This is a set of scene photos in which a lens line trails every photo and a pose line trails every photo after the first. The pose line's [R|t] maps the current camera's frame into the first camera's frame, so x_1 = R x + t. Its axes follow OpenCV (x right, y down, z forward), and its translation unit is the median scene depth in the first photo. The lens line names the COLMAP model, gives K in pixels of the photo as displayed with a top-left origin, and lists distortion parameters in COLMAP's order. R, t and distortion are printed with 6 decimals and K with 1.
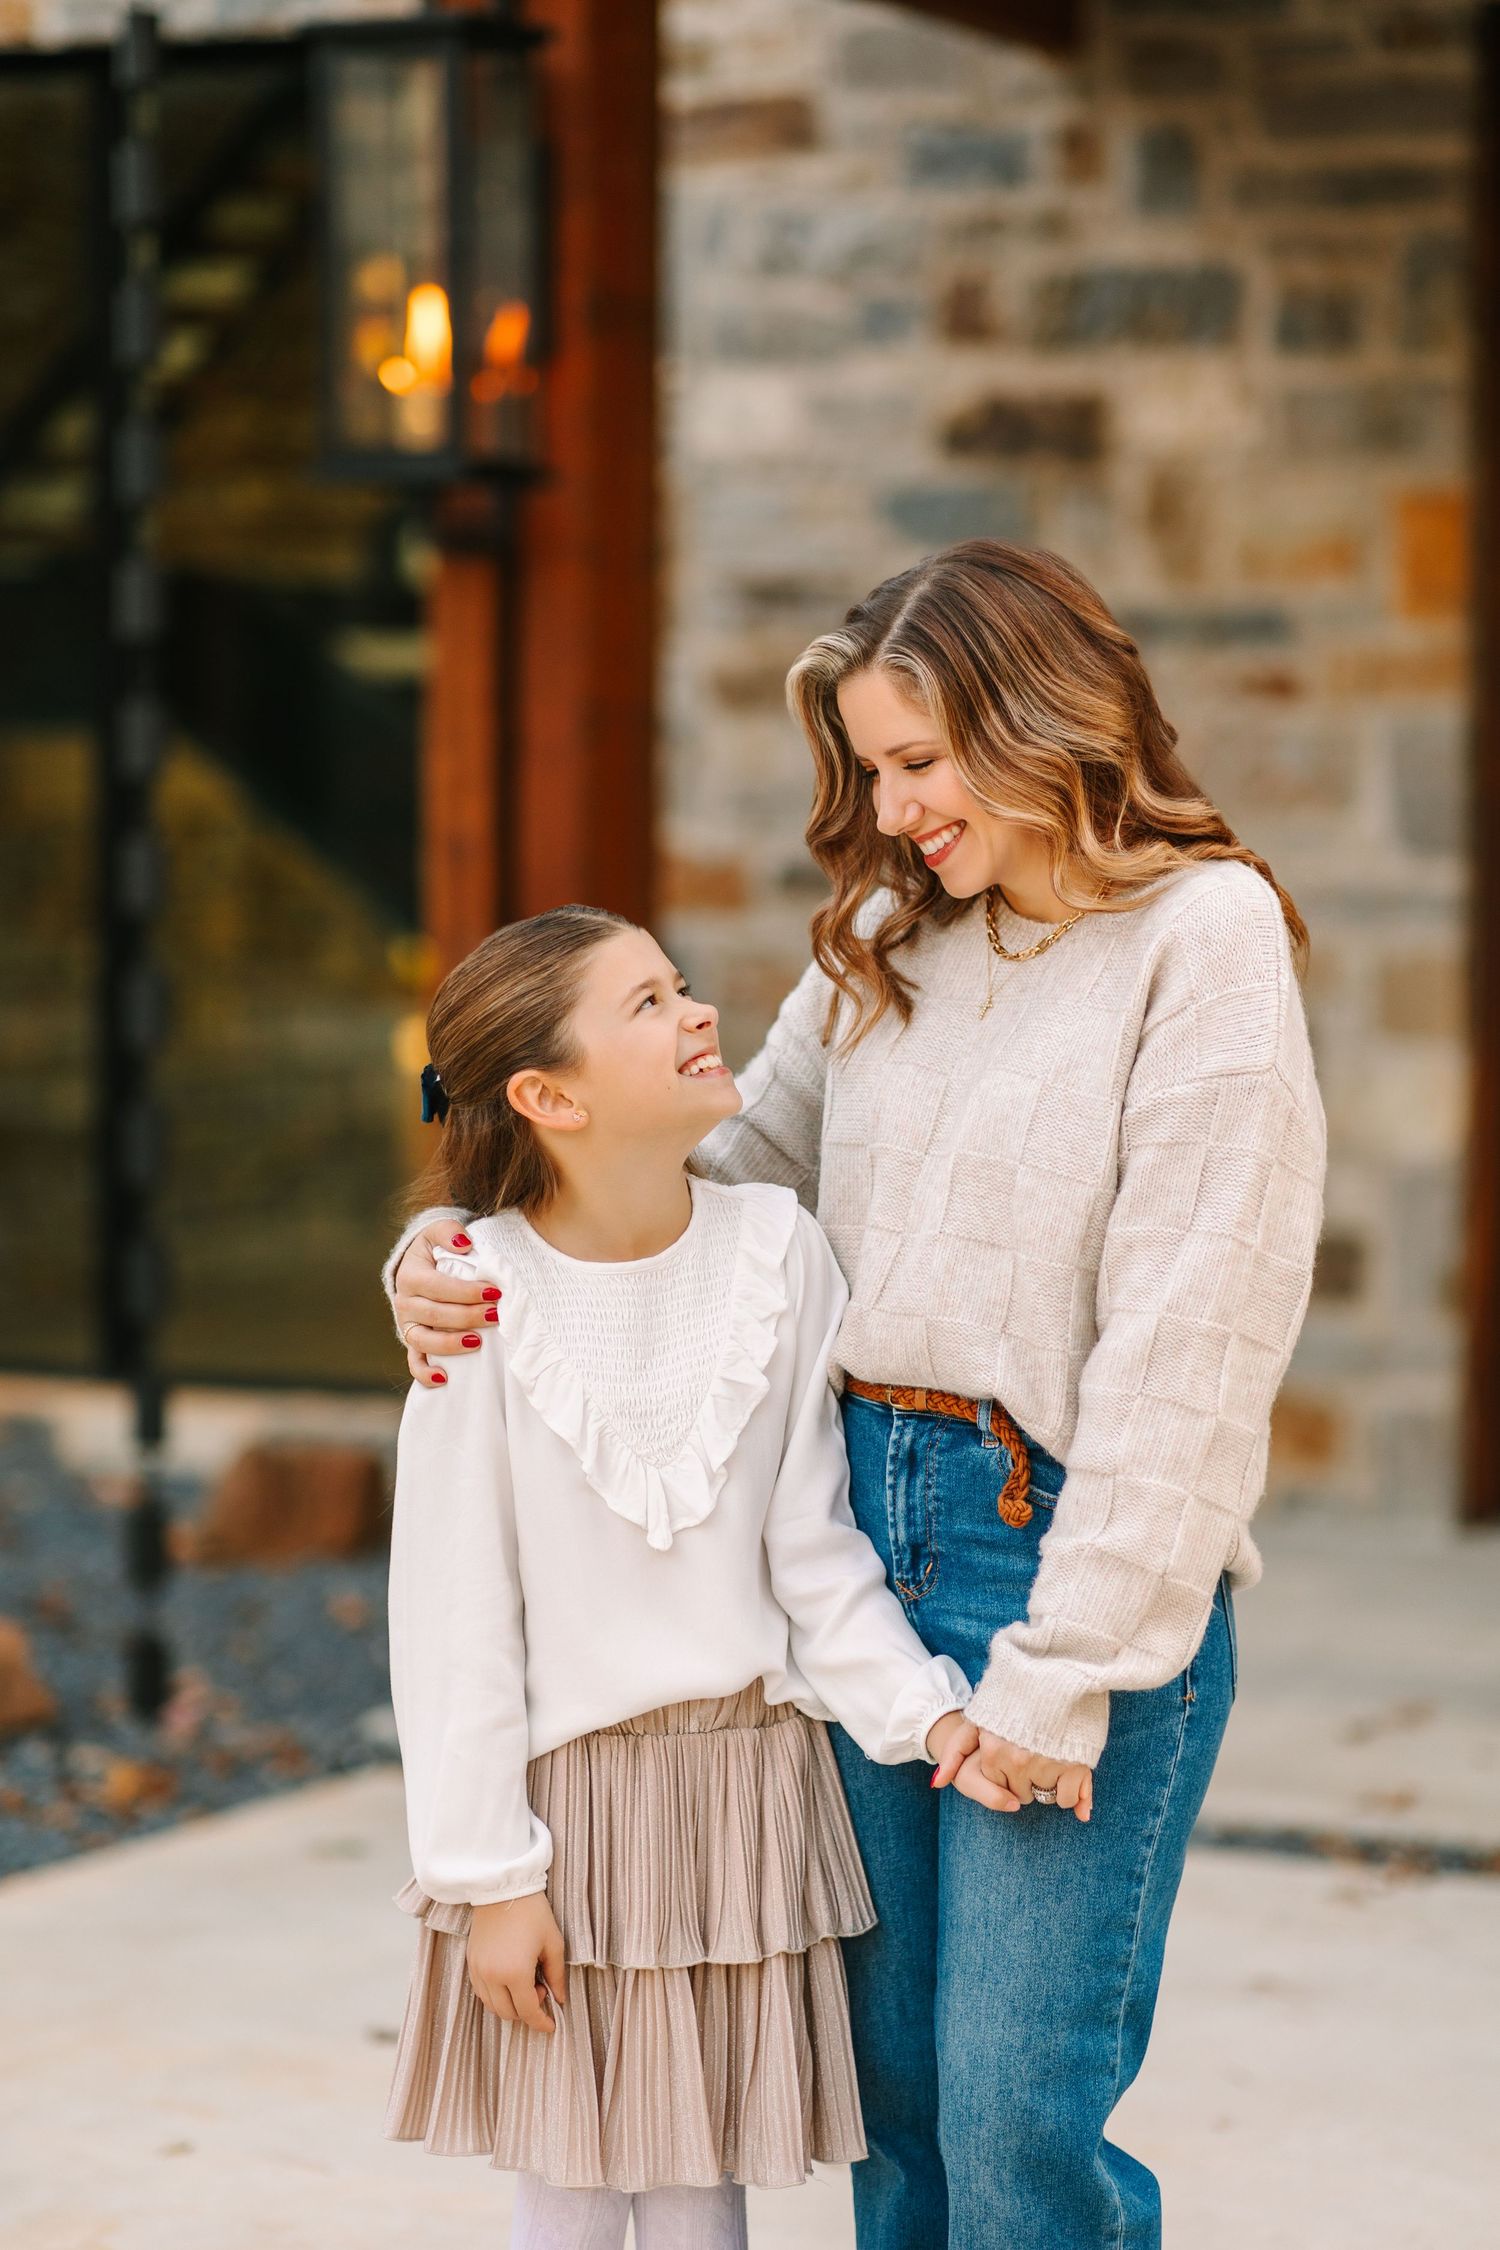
lens RADIAL K [[5688.6, 0, 730.4], [0, 5688.6, 1131.1], [0, 0, 1]] dist [0.076882, 0.000000]
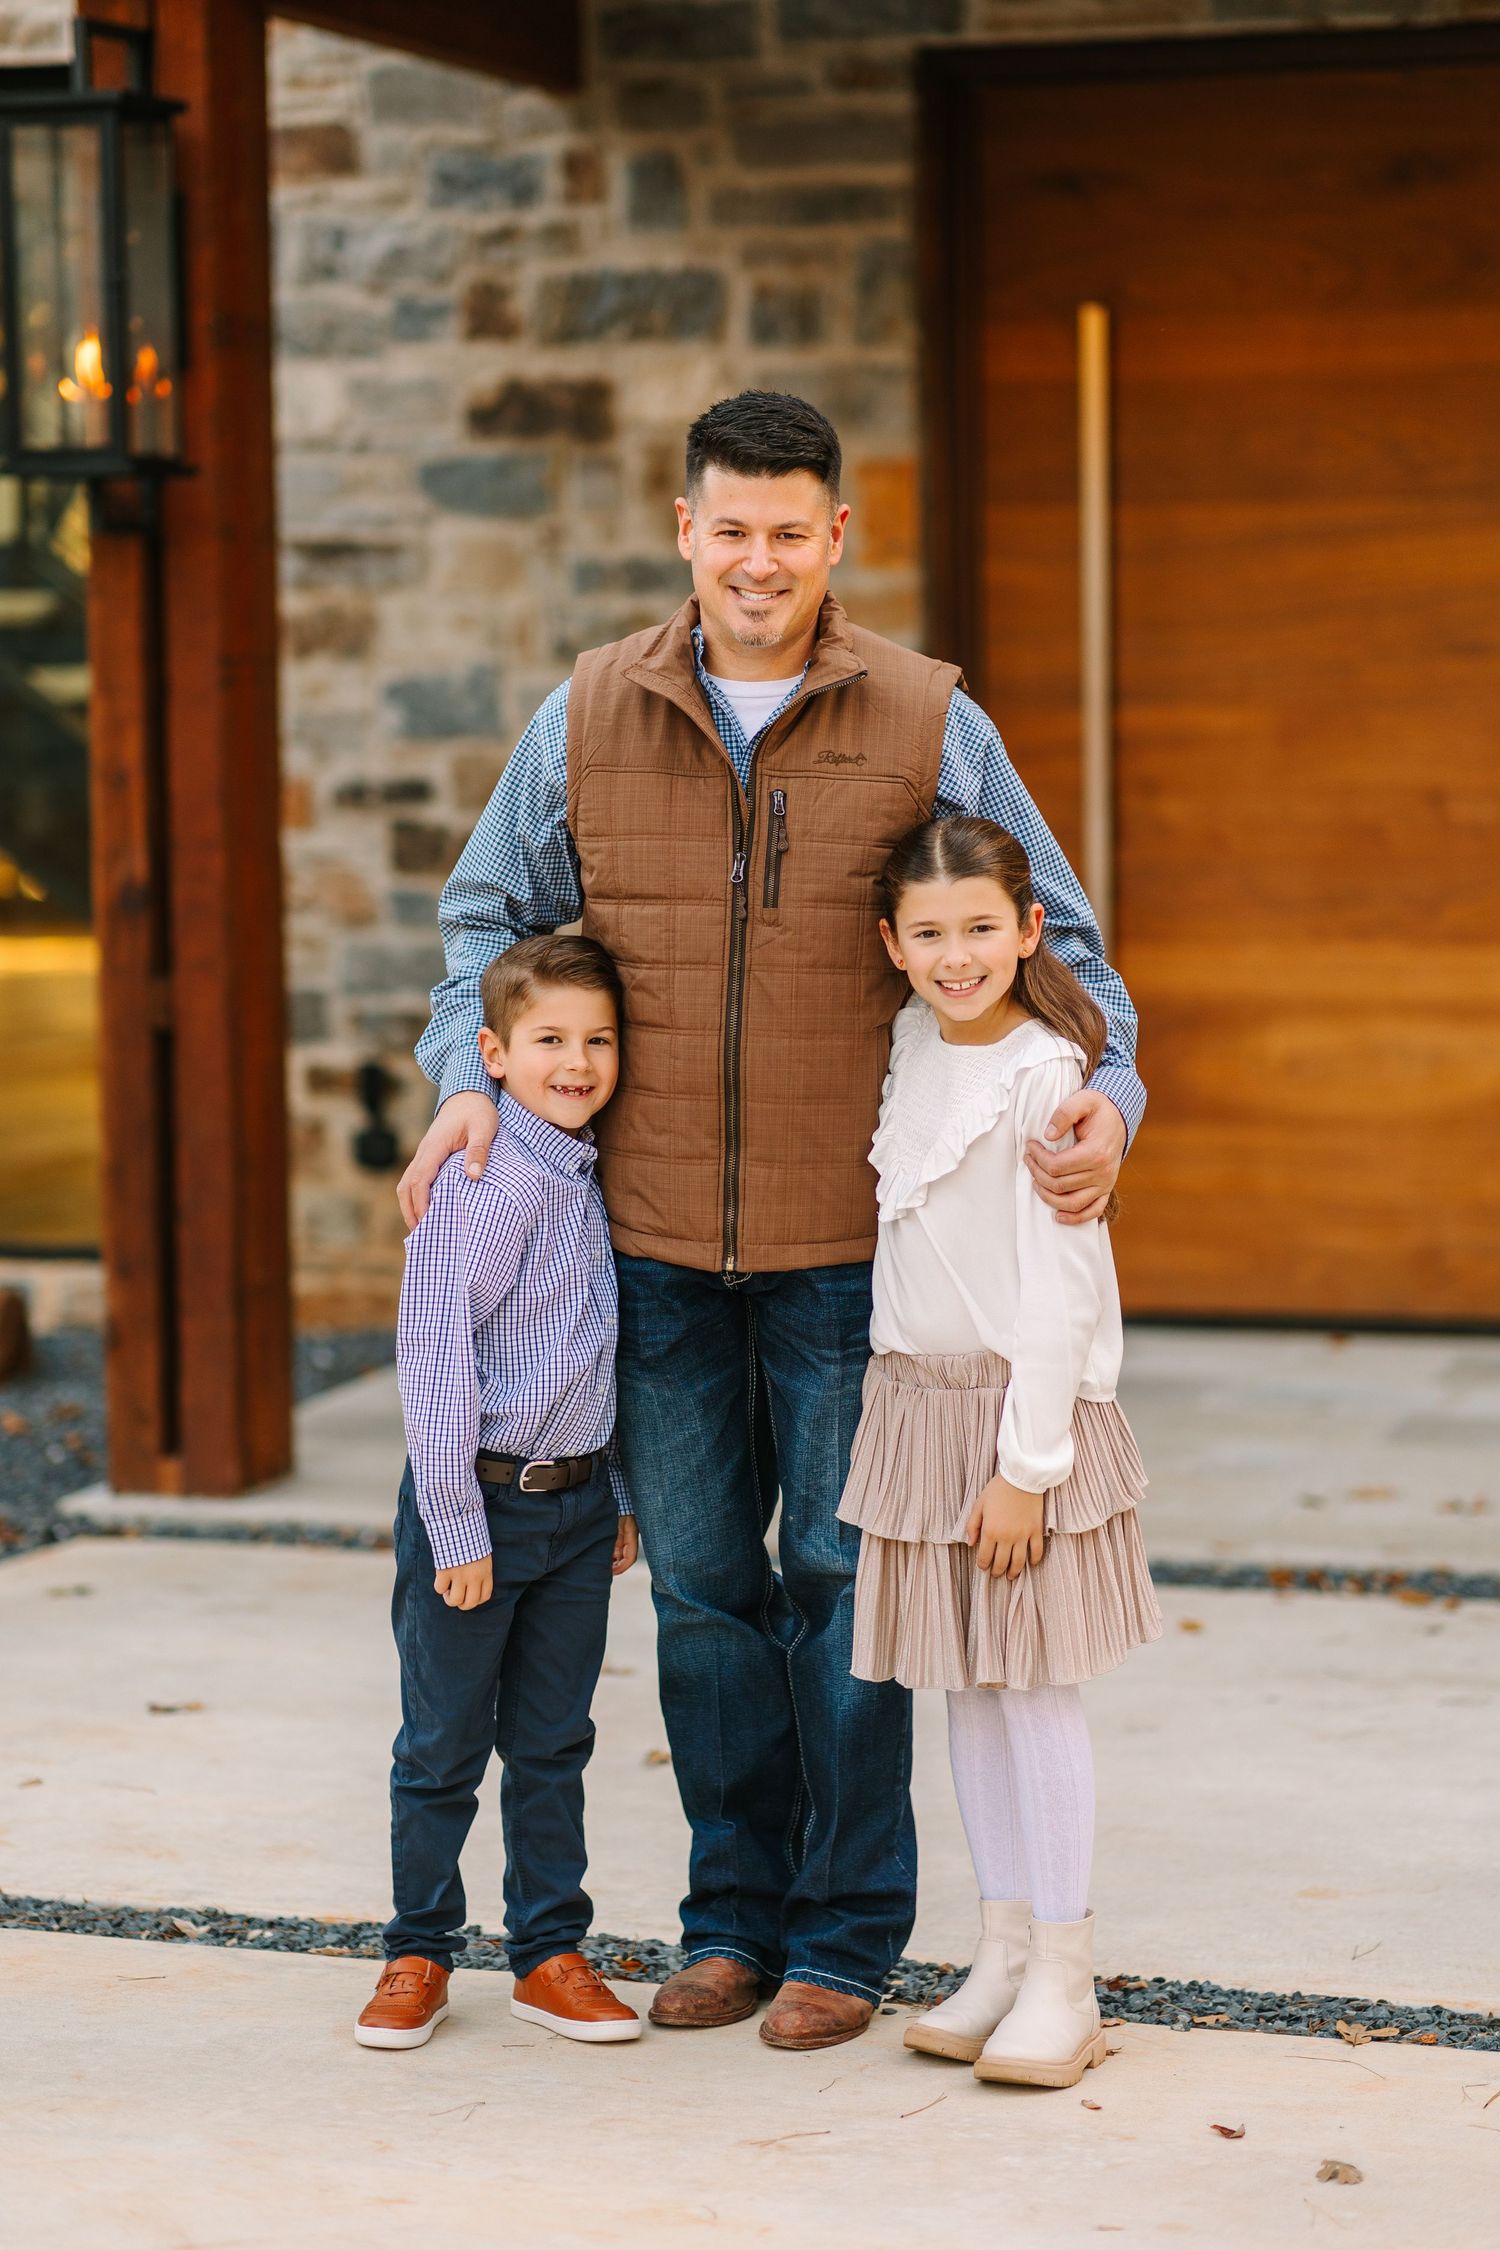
lens RADIAL K [[5688.6, 0, 749.9], [0, 5688.6, 1106.4], [0, 0, 1]] dist [0.076882, 0.000000]
pose [[0.992861, -0.030137, 0.115411, -0.048222], [0.028895, 0.999505, 0.012424, 0.007610], [-0.115728, -0.009000, 0.993240, -0.185162]]
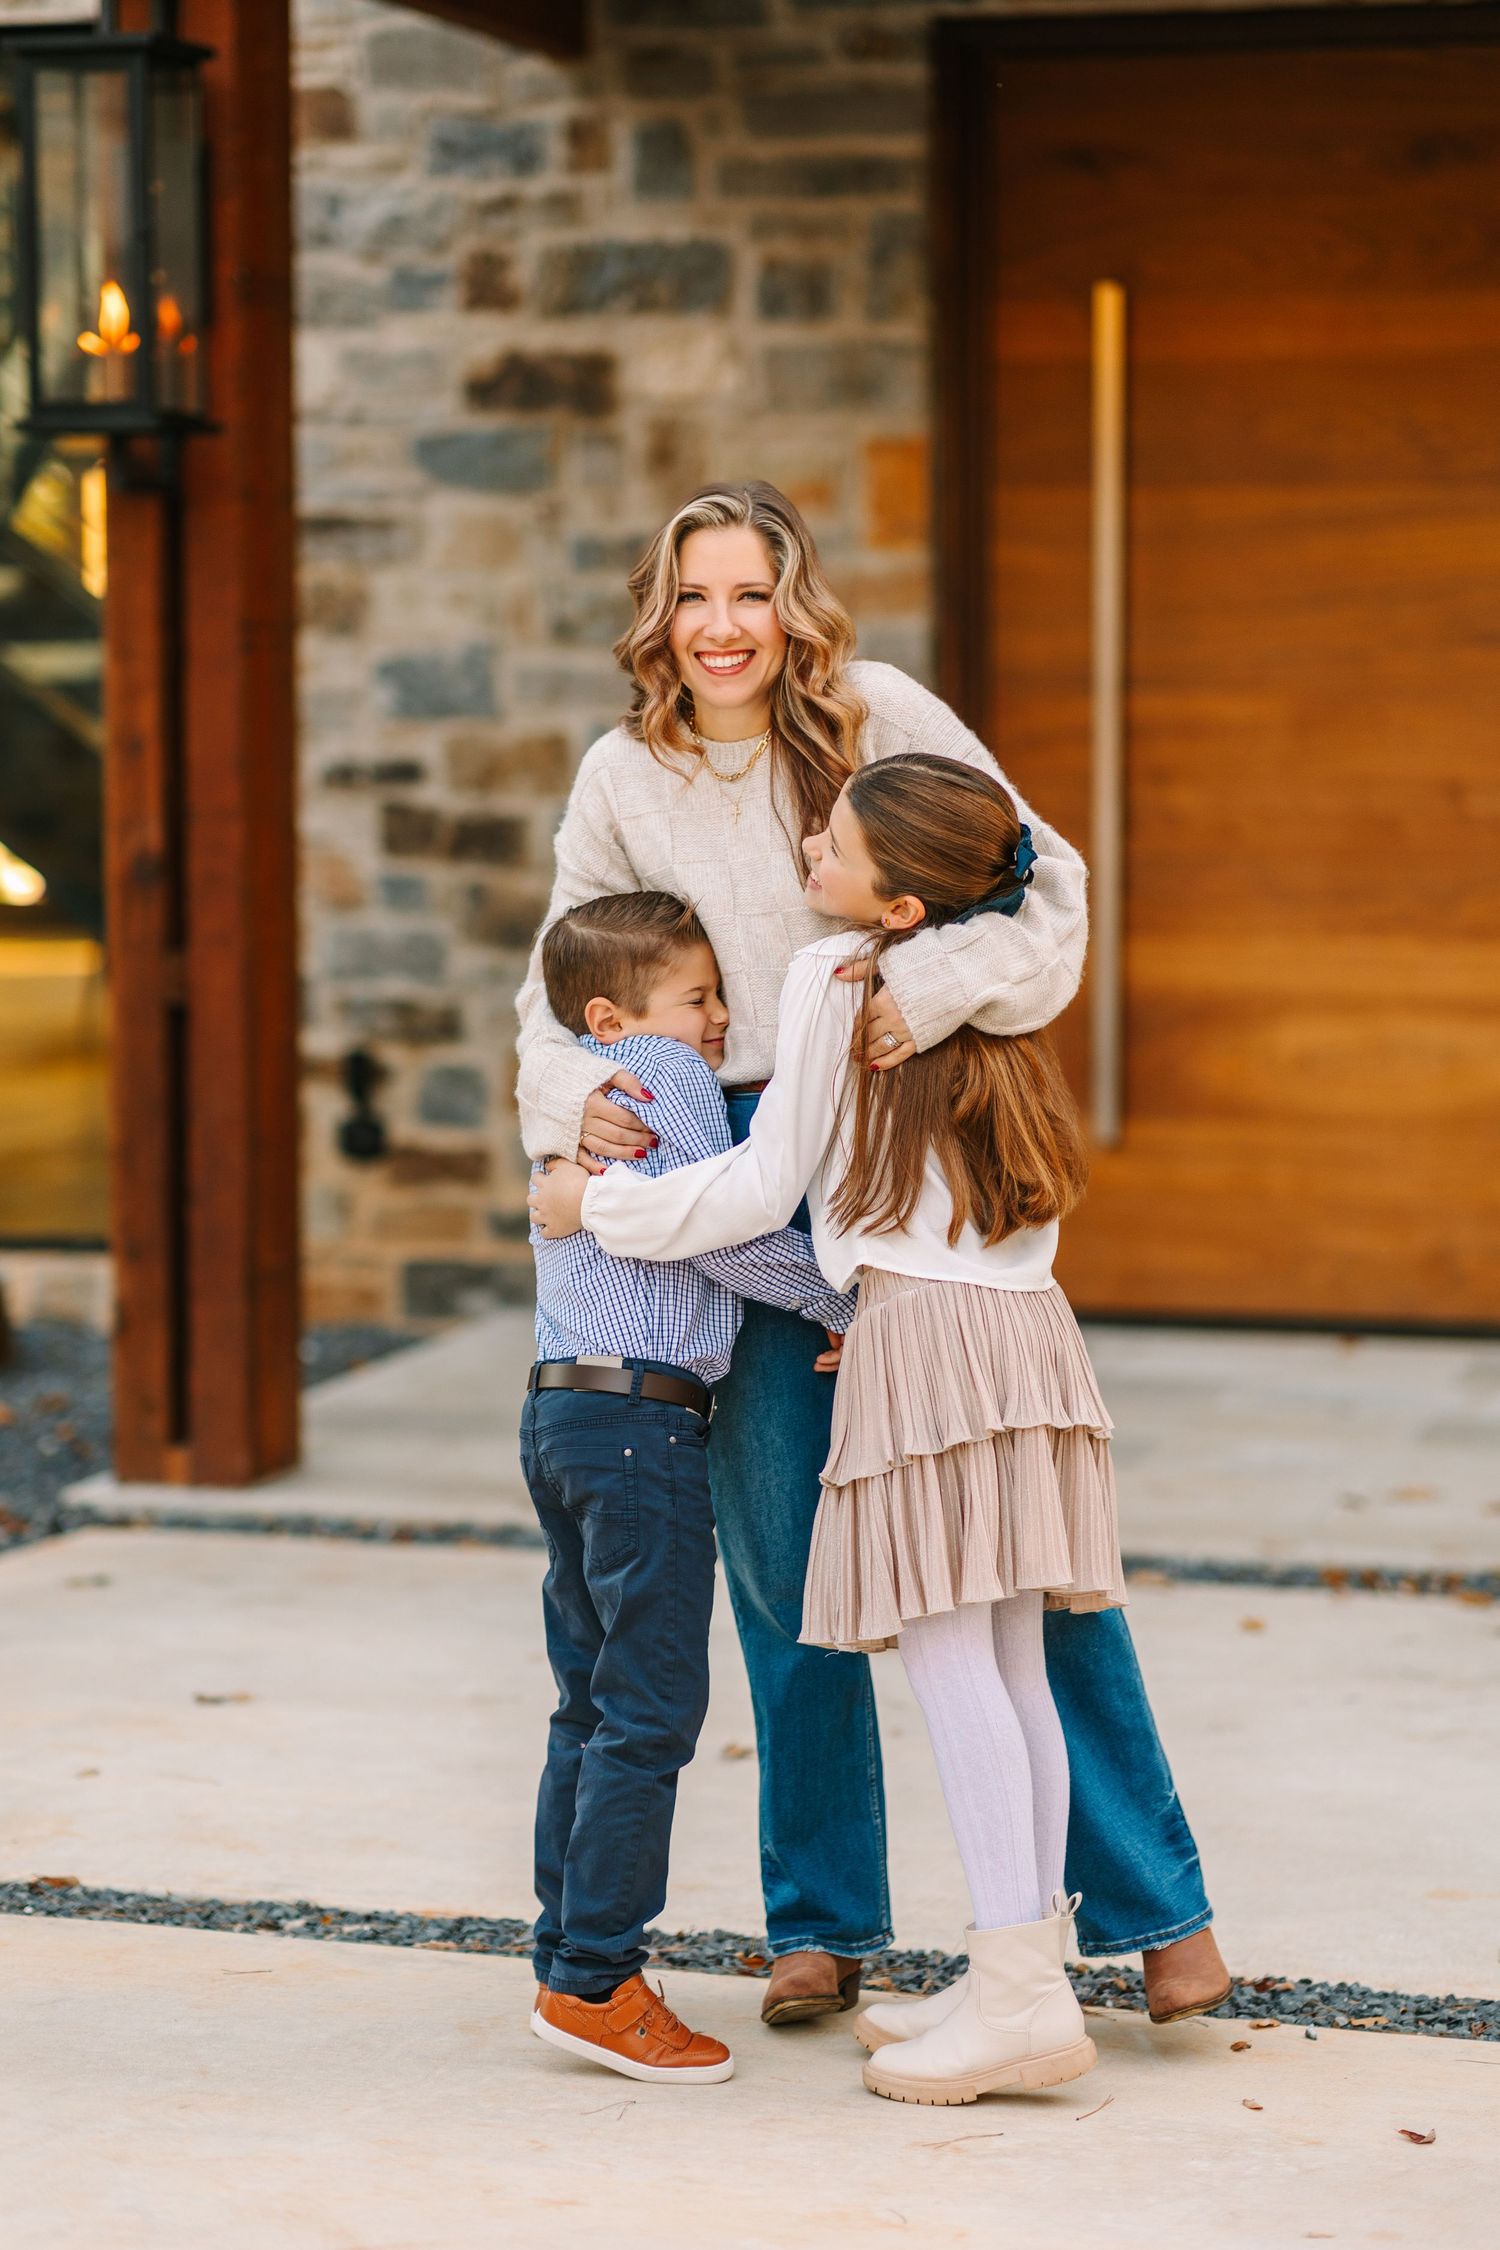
lens RADIAL K [[5688.6, 0, 748.8], [0, 5688.6, 1111.7], [0, 0, 1]] dist [0.076882, 0.000000]
pose [[0.989470, -0.019245, 0.143455, -0.078726], [0.018141, 0.999795, 0.008997, 0.014958], [-0.143599, -0.006299, 0.989616, -0.153103]]
